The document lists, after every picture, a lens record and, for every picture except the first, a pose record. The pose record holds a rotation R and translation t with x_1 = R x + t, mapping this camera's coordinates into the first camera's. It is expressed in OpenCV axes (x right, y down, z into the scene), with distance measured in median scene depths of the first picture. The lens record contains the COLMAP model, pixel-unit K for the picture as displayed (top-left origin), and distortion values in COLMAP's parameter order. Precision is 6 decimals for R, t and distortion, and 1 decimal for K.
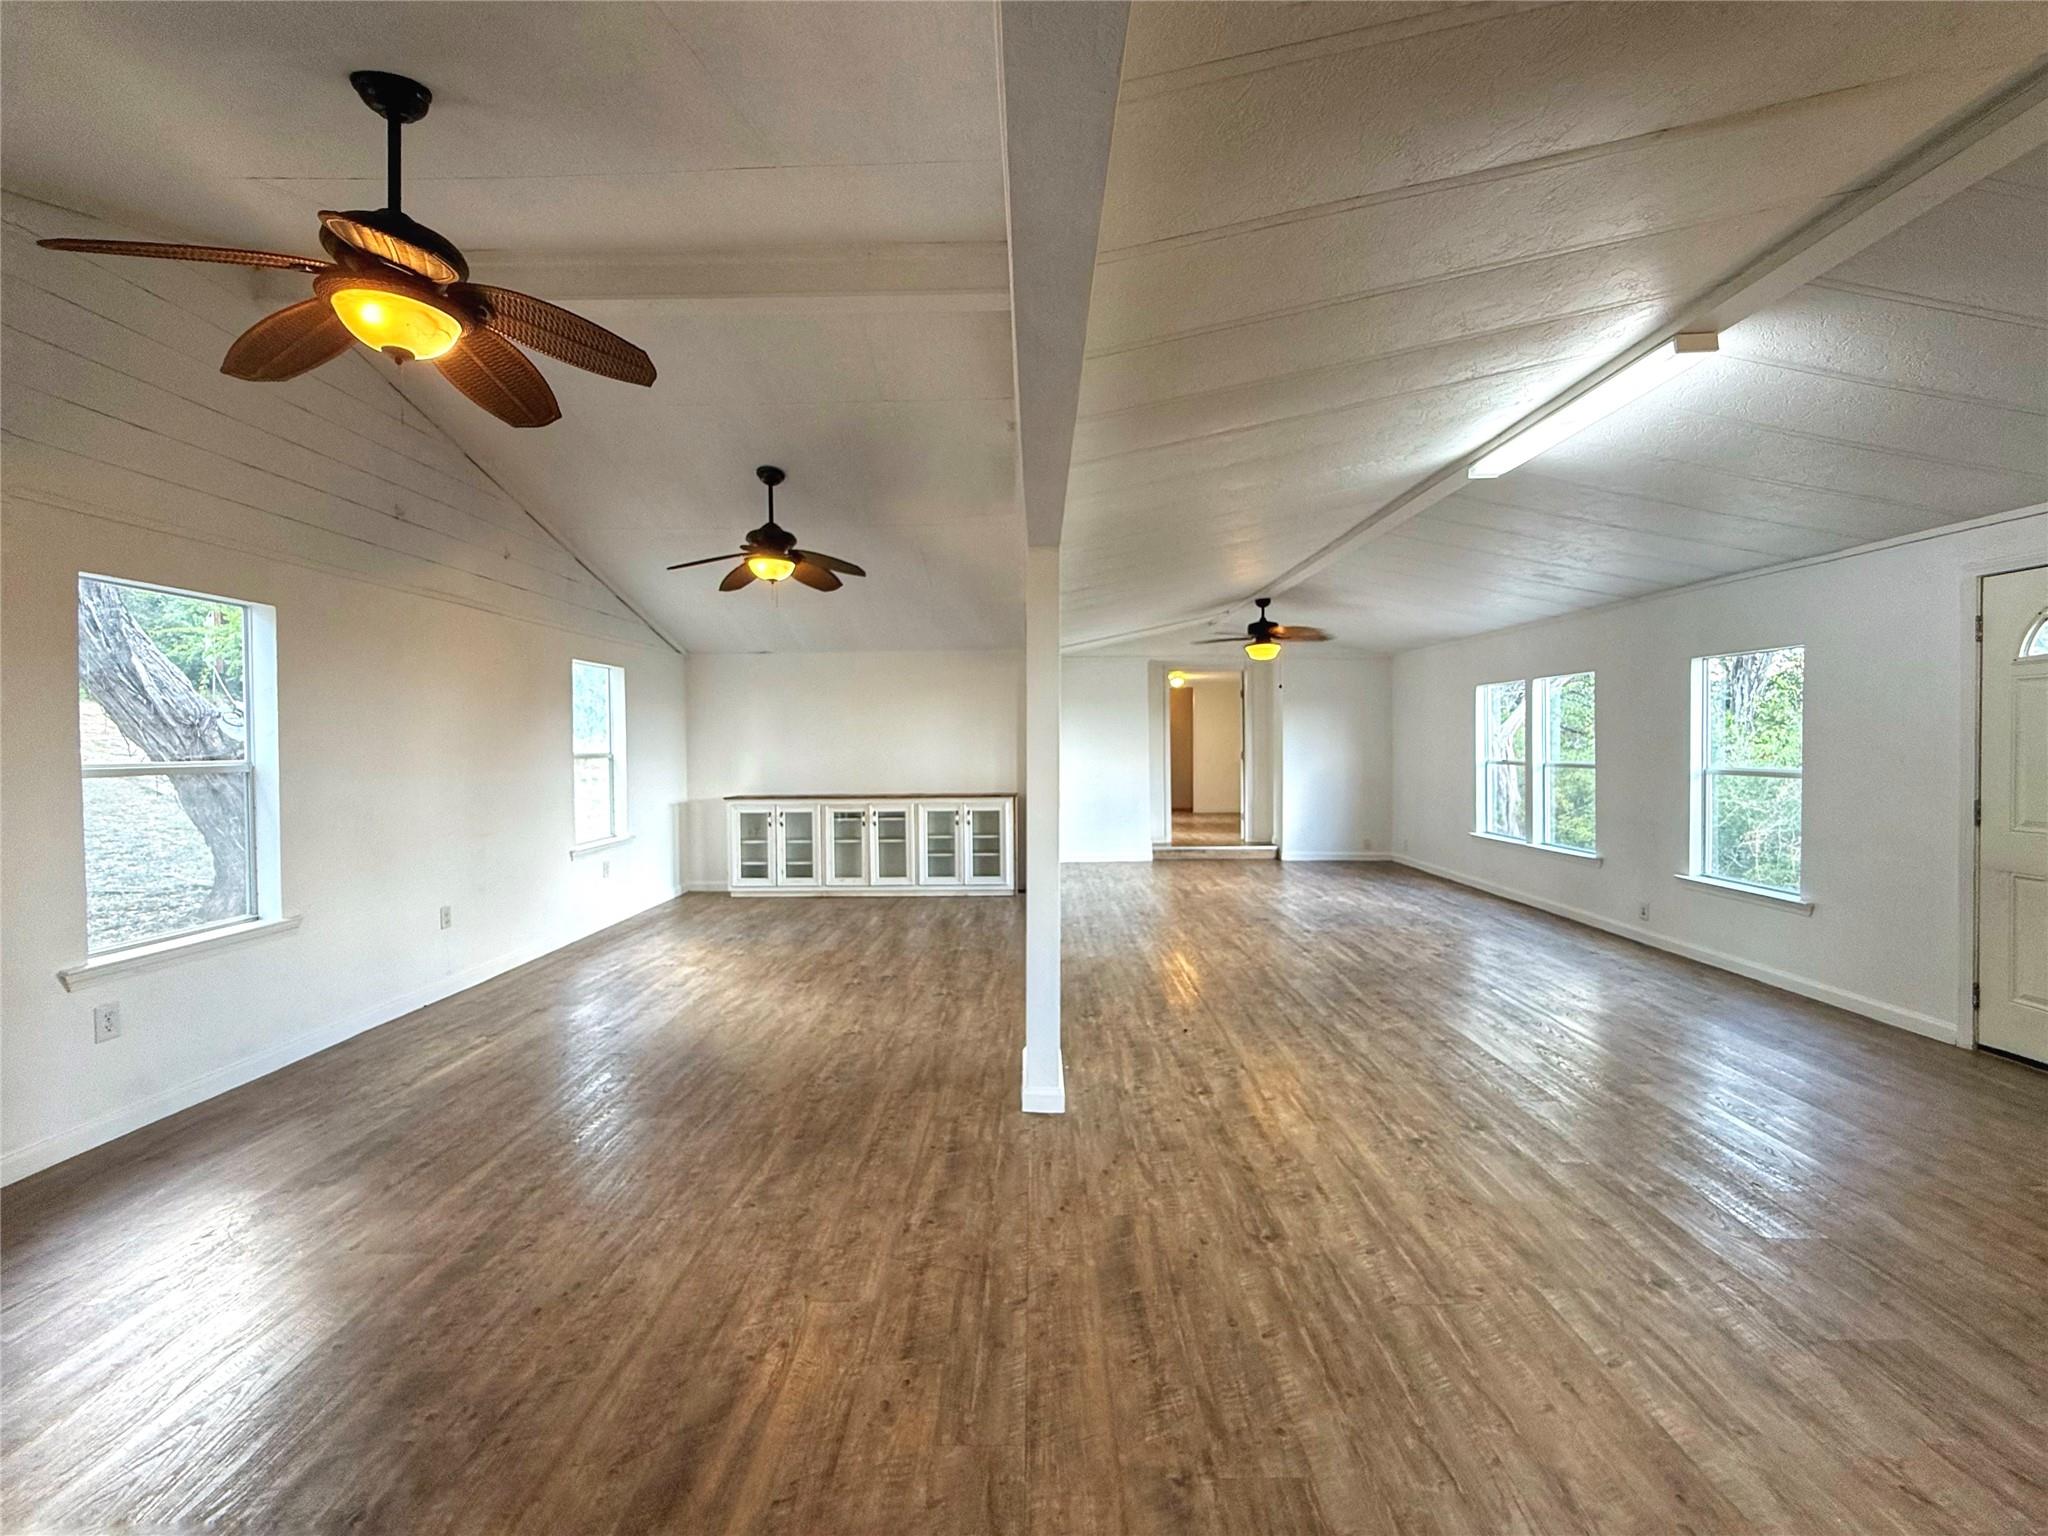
lens RADIAL K [[820.2, 0, 1026.3], [0, 820.2, 756.6], [0, 0, 1]] dist [0.002333, -0.000278]
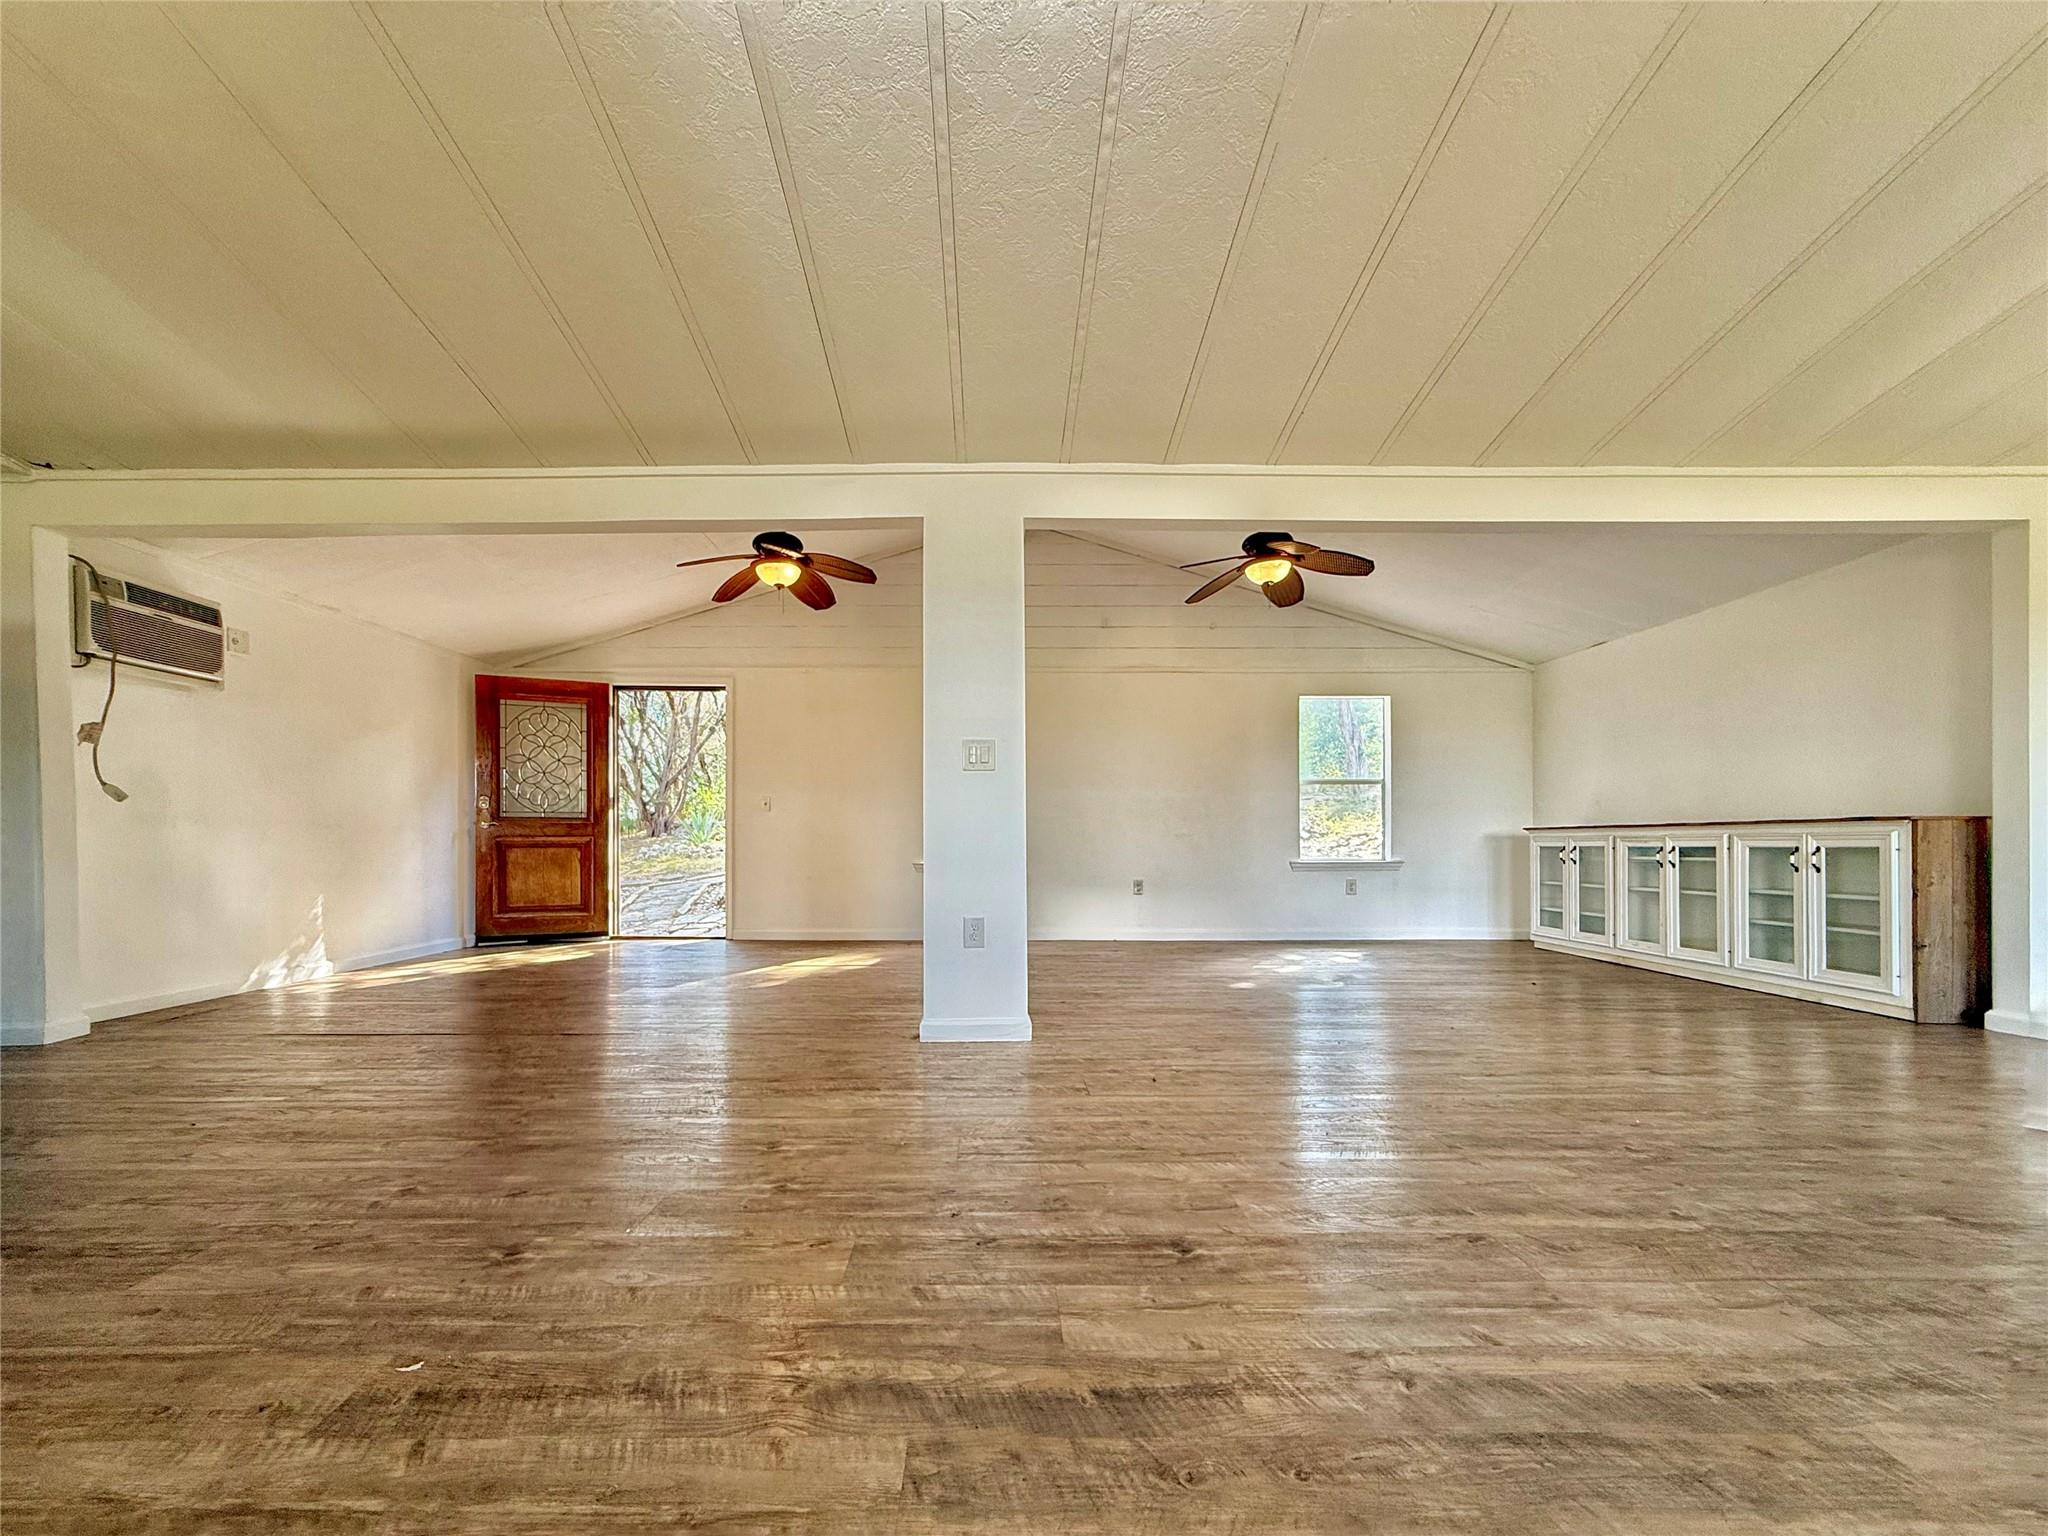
lens RADIAL K [[820.2, 0, 1001.6], [0, 820.2, 833.0], [0, 0, 1]] dist [0.002333, -0.000278]
pose [[0.016316, -0.006385, -0.999846, 0.850845], [-0.014834, 0.999868, -0.006628, 0.127727], [0.999757, 0.014940, 0.016219, 0.825505]]
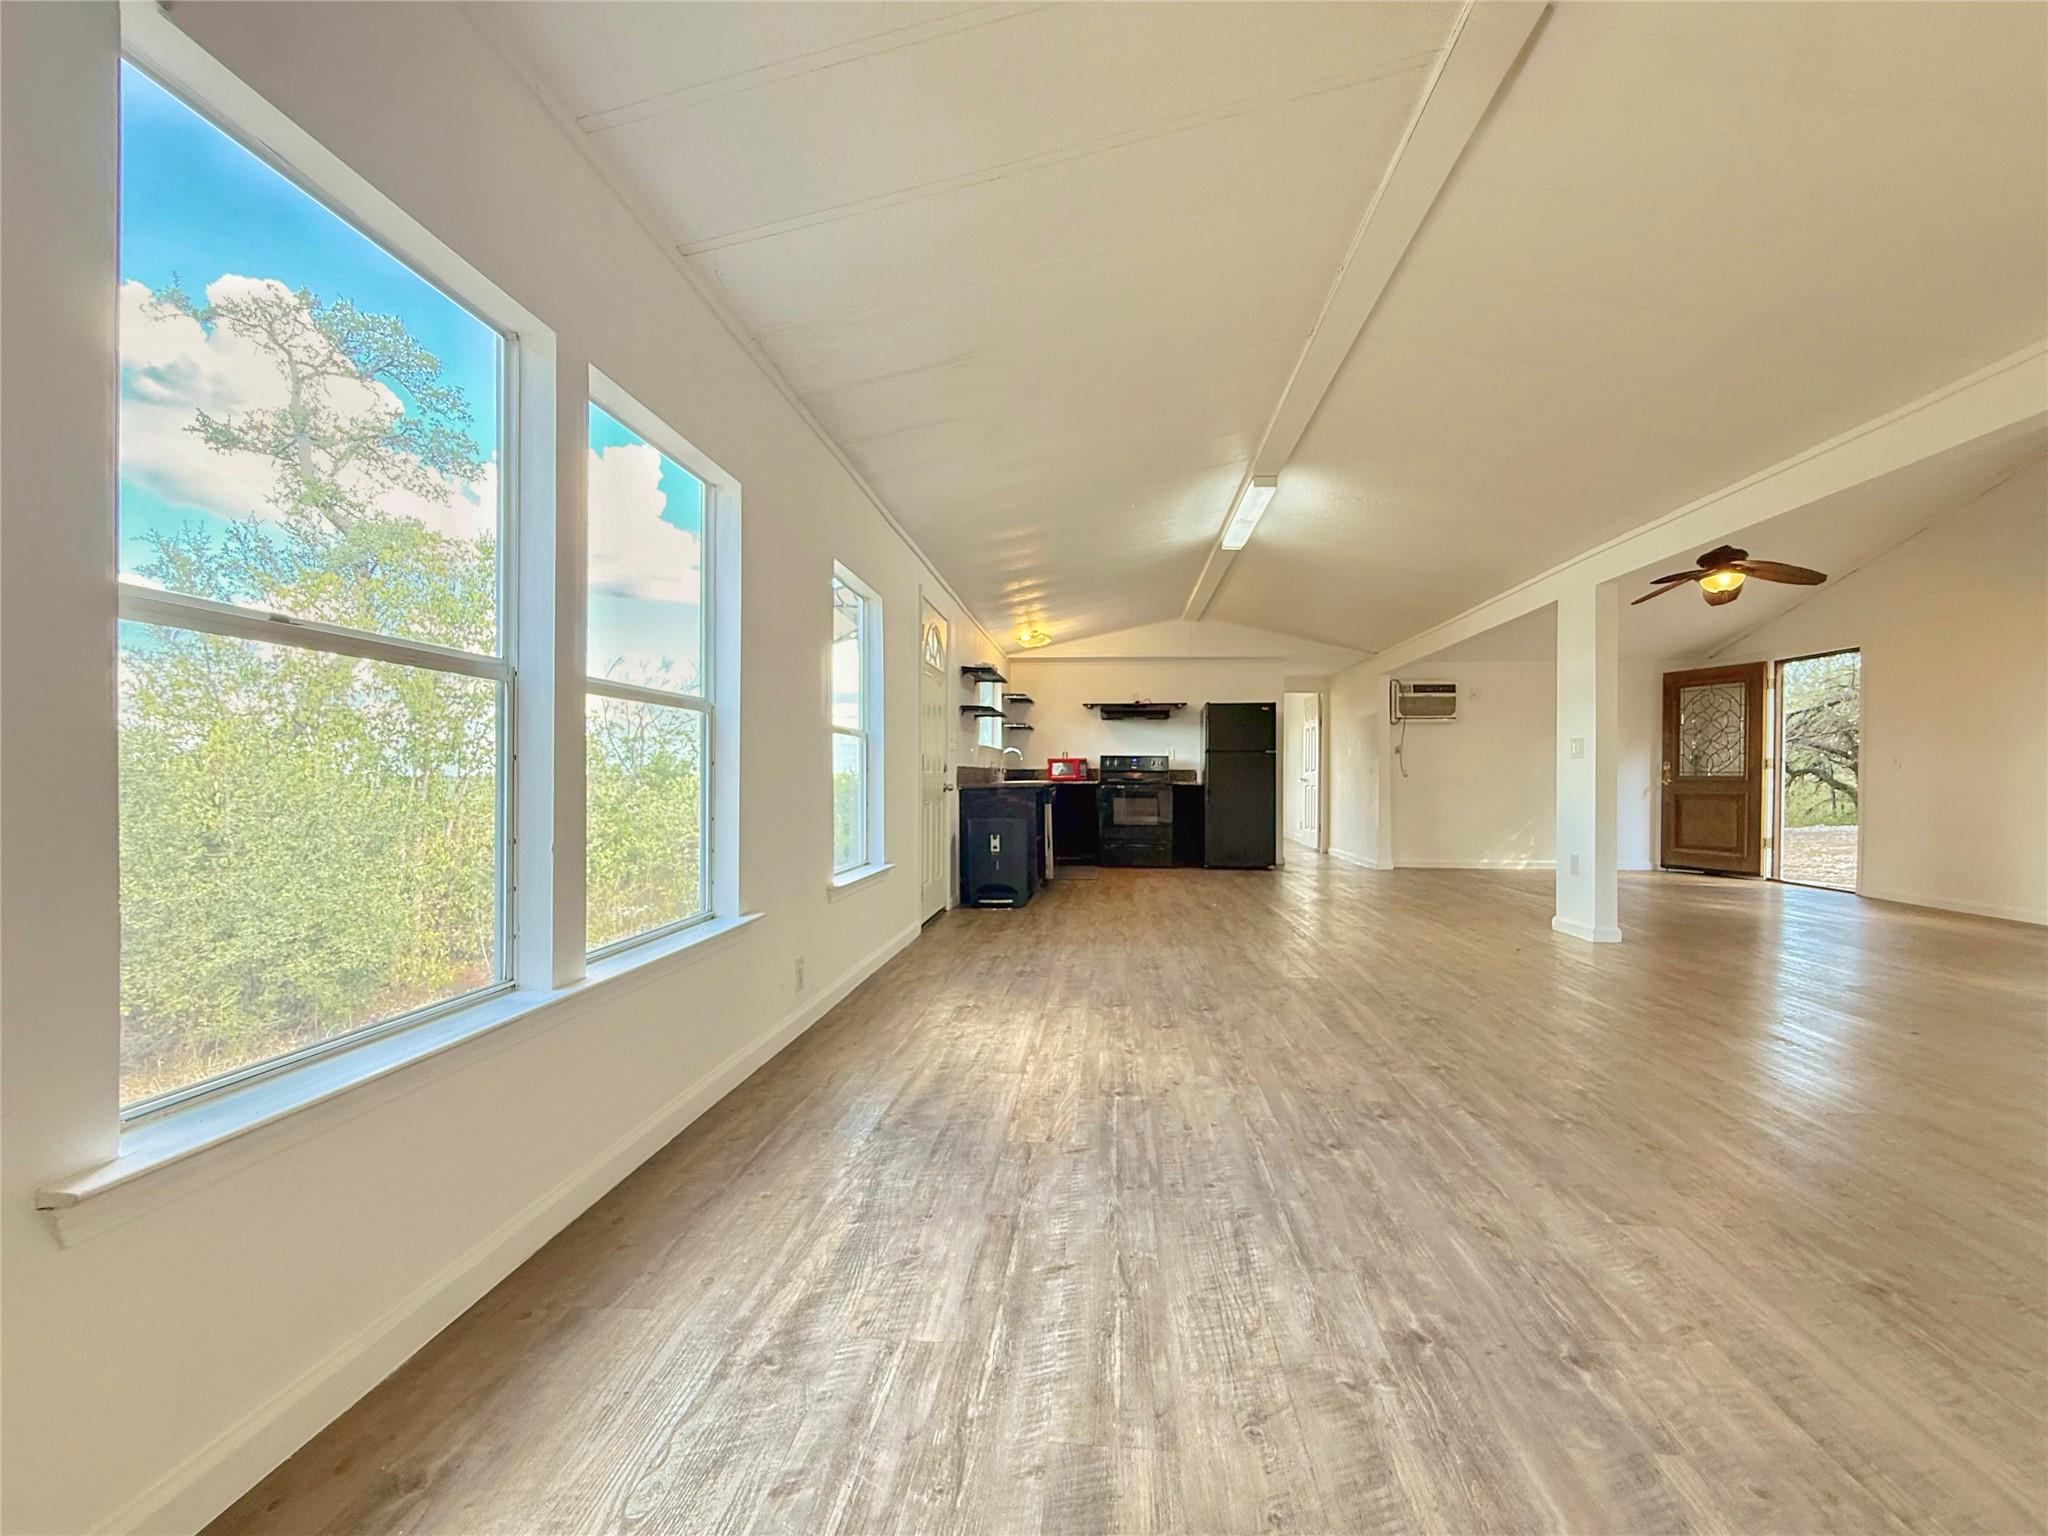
lens RADIAL K [[820.2, 0, 1029.5], [0, 820.2, 786.0], [0, 0, 1]] dist [0.002333, -0.000278]
pose [[-0.996828, -0.001227, 0.079574, 0.769074], [0.000735, 0.999696, 0.024630, 0.073153], [-0.079580, 0.024610, -0.996525, 2.130635]]
